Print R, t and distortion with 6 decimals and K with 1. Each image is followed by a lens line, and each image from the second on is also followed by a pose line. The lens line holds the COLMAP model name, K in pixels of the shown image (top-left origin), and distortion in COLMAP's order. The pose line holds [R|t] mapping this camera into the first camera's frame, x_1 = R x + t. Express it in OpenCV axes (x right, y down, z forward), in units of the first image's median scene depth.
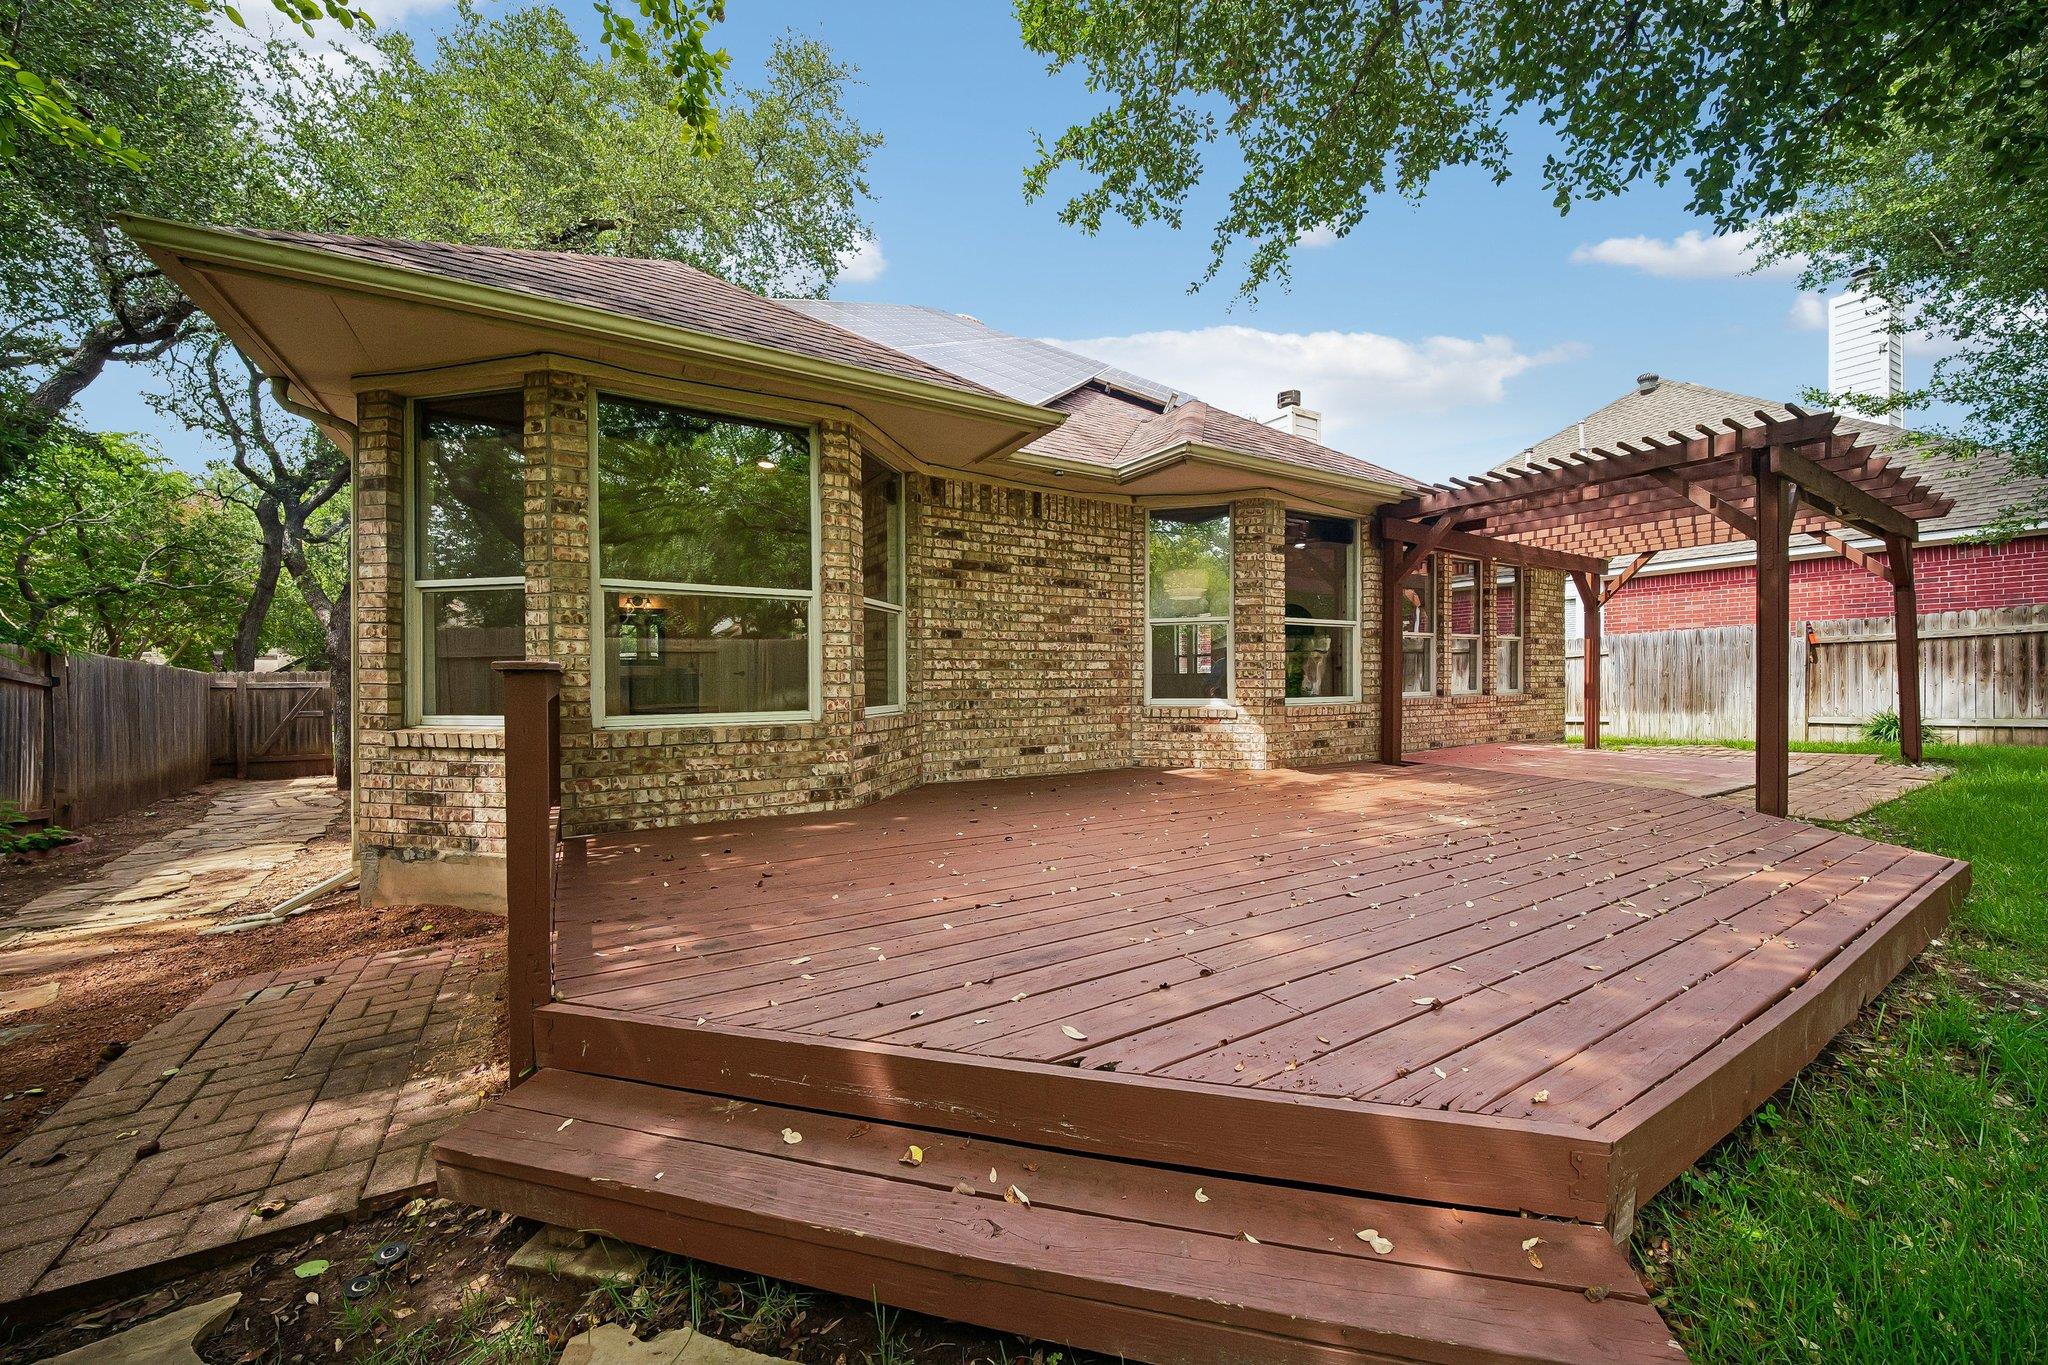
lens RADIAL K [[748.4, 0, 1024.1], [0, 748.4, 683.8], [0, 0, 1]] dist [0.013218, -0.005143]
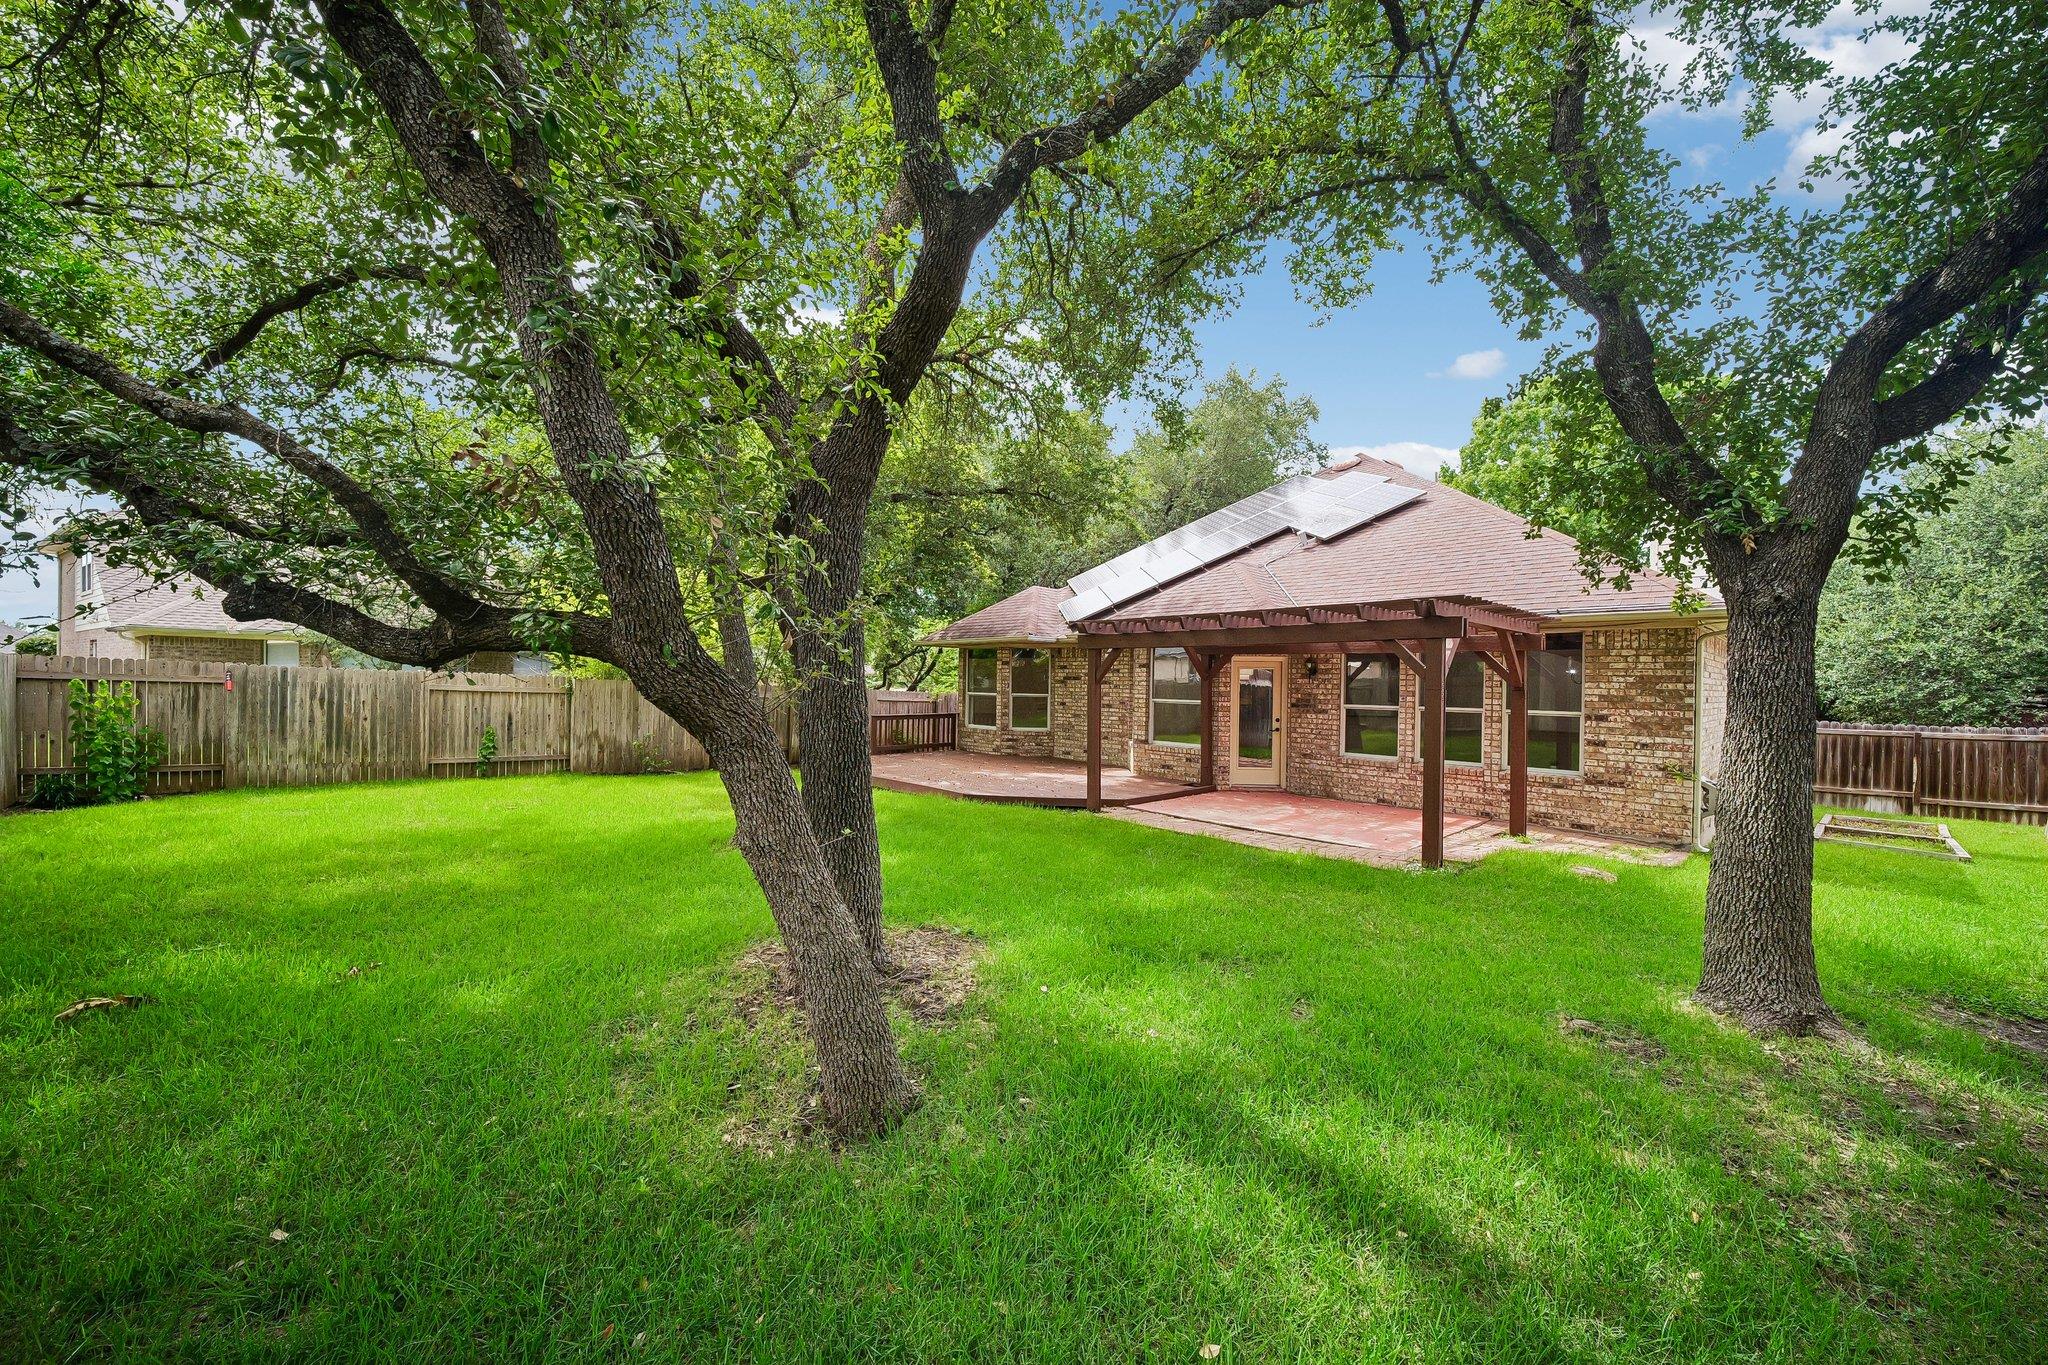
lens RADIAL K [[748.4, 0, 1017.4], [0, 748.4, 682.9], [0, 0, 1]] dist [0.013218, -0.005143]
pose [[0.178552, 0.008135, -0.983897, 2.515448], [-0.027795, 0.999608, 0.003221, -0.145064], [0.983538, 0.026772, 0.178708, 0.354101]]
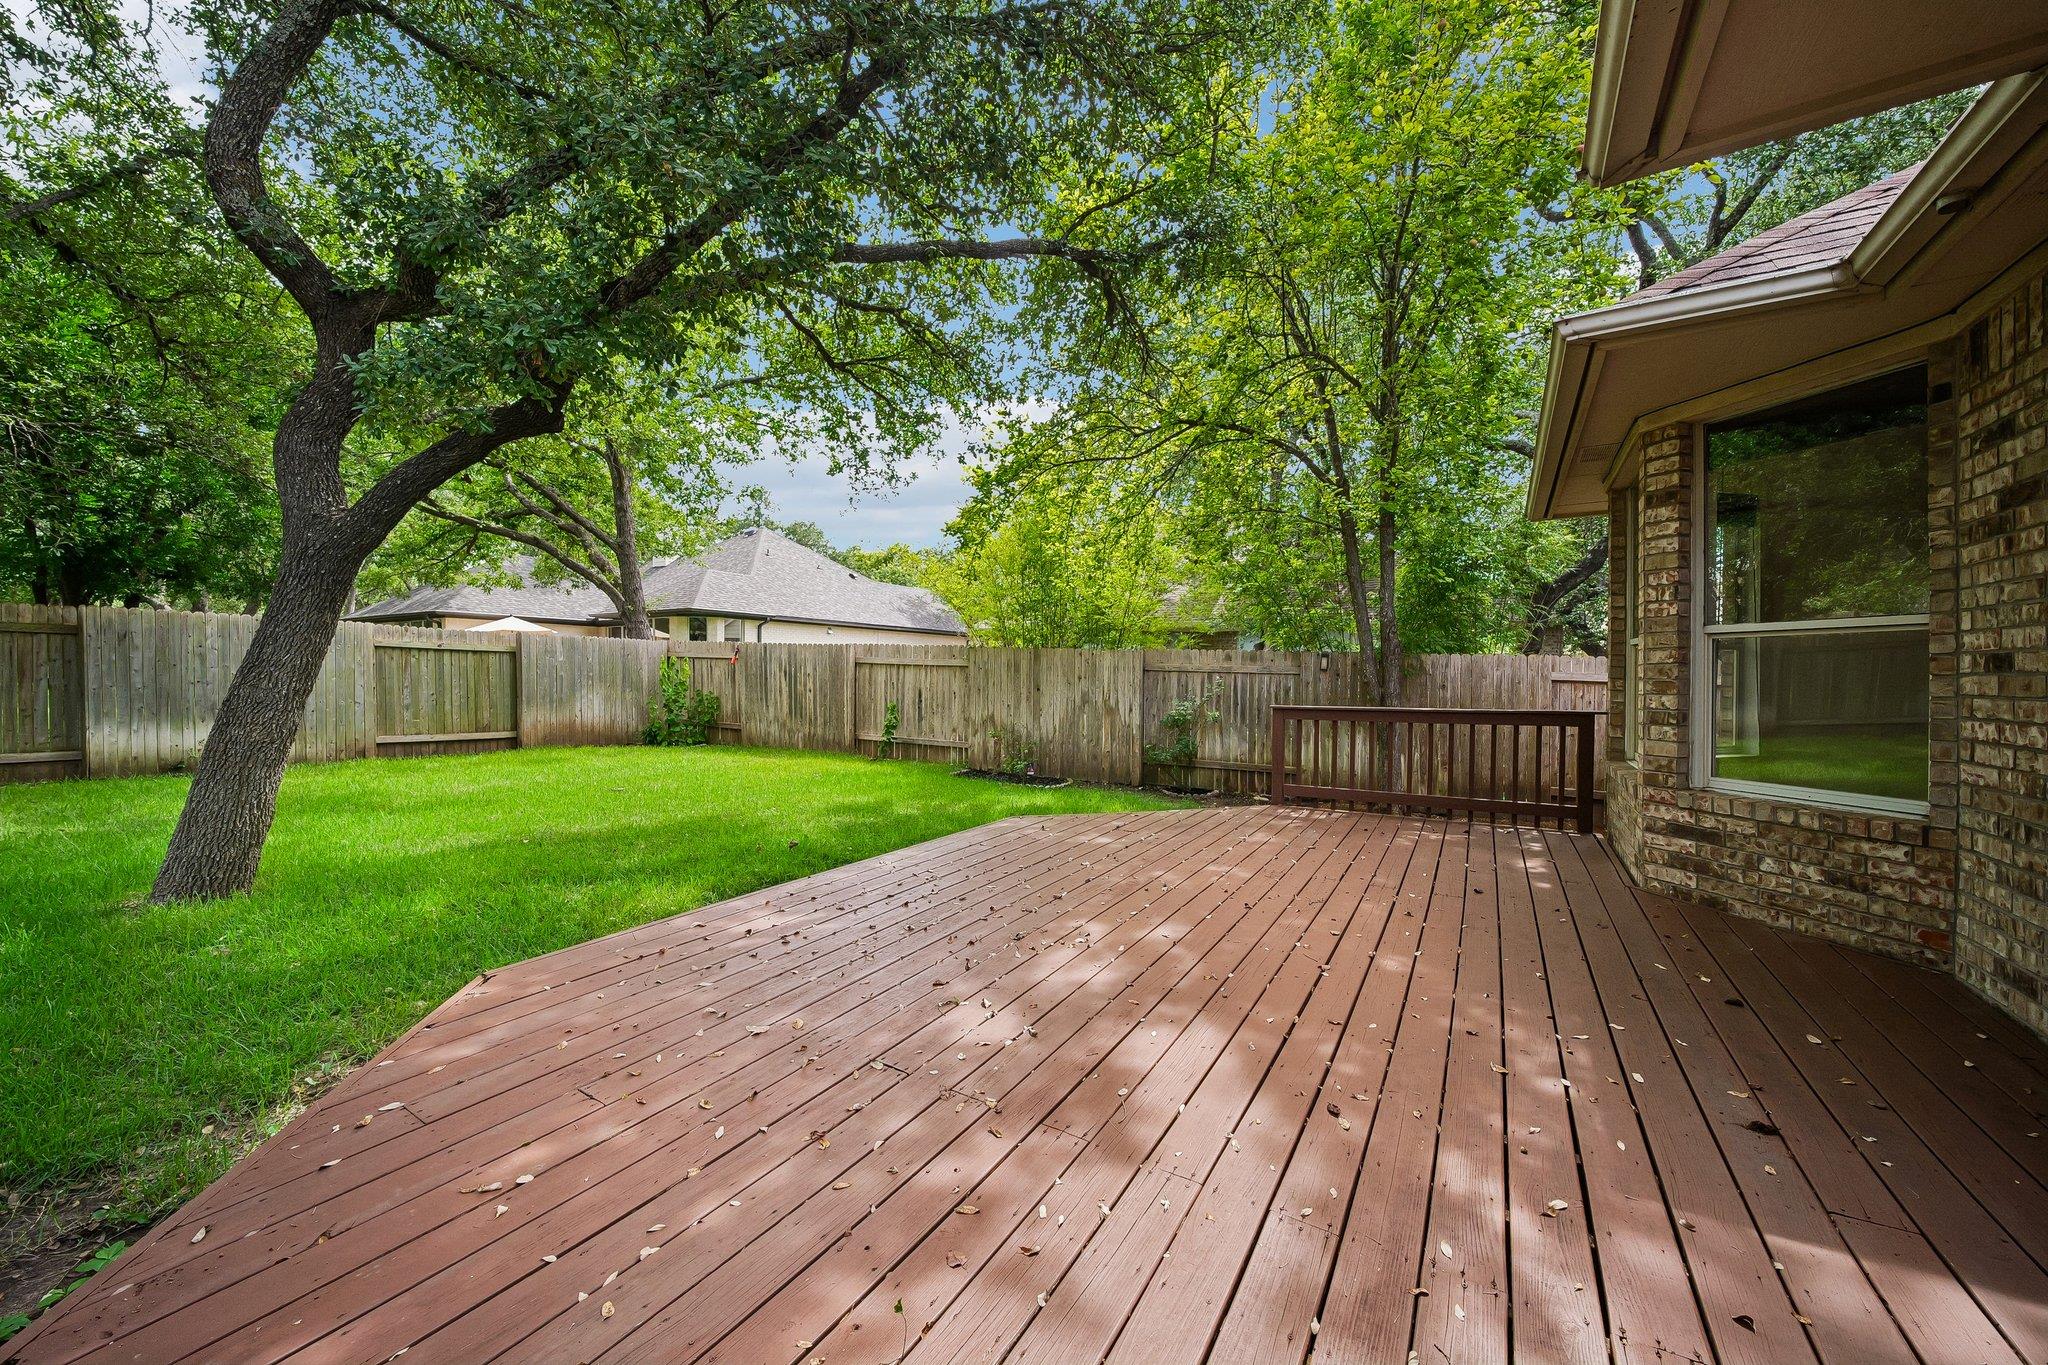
lens RADIAL K [[748.4, 0, 1010.1], [0, 748.4, 677.7], [0, 0, 1]] dist [0.013218, -0.005143]
pose [[-0.905397, 0.004588, -0.424541, 0.604778], [-0.001812, 0.999891, 0.014670, -0.062947], [0.424562, 0.014051, -0.905290, 1.148074]]
